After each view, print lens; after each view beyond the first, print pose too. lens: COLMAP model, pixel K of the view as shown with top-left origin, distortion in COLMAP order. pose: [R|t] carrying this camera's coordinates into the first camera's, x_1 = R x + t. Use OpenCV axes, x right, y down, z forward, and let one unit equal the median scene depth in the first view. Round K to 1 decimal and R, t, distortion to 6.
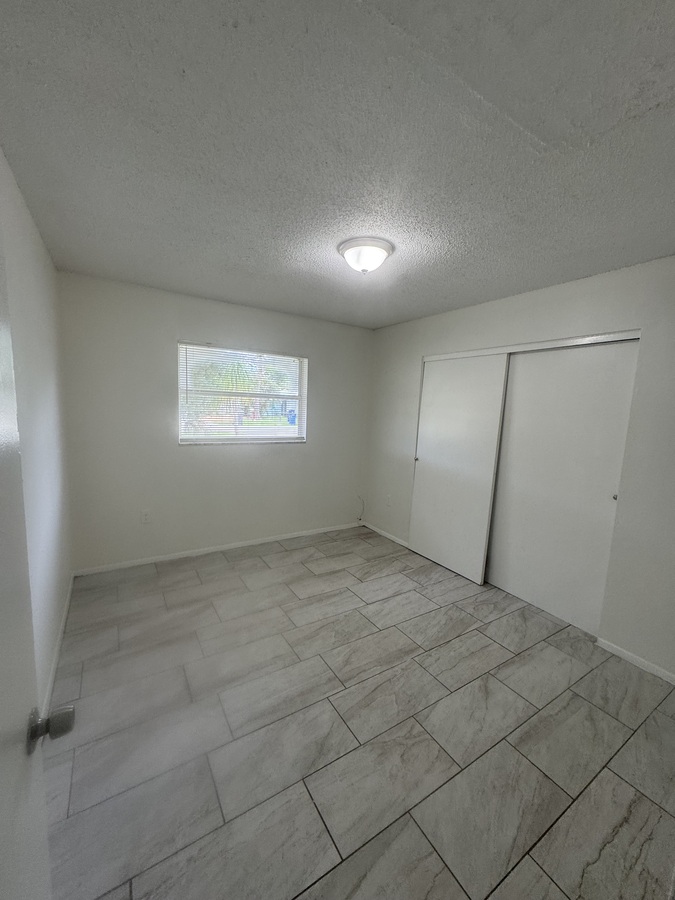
lens RADIAL K [[357.1, 0, 336.6], [0, 357.1, 449.7], [0, 0, 1]] dist [-0.000641, 0.000351]
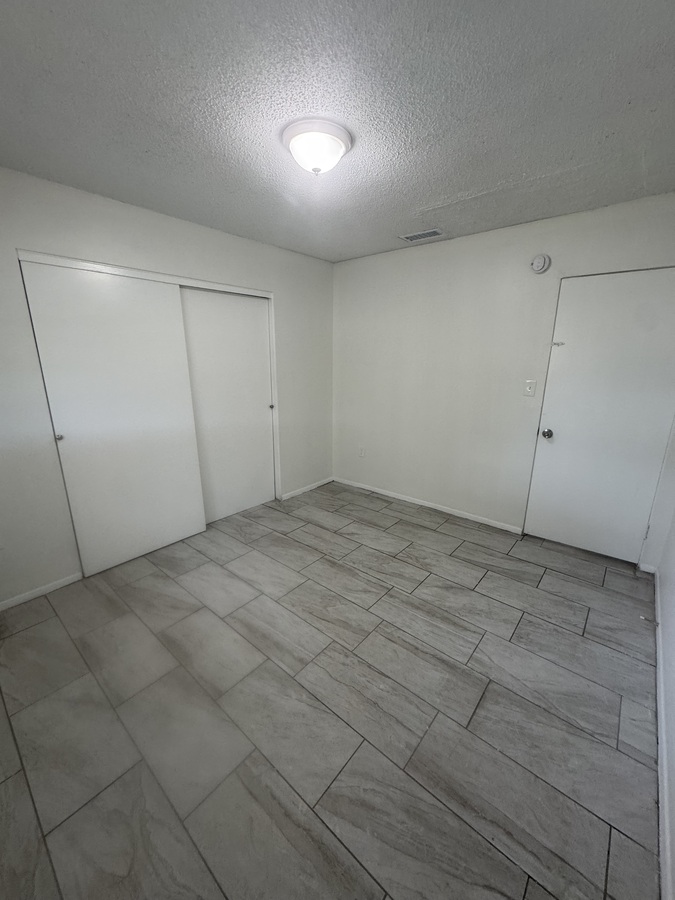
lens RADIAL K [[357.1, 0, 336.6], [0, 357.1, 449.7], [0, 0, 1]] dist [-0.000641, 0.000351]
pose [[-0.298805, -0.286336, 0.910345, -0.738368], [0.102838, 0.938709, 0.329013, -0.166130], [-0.948757, 0.191928, -0.251044, 1.149565]]
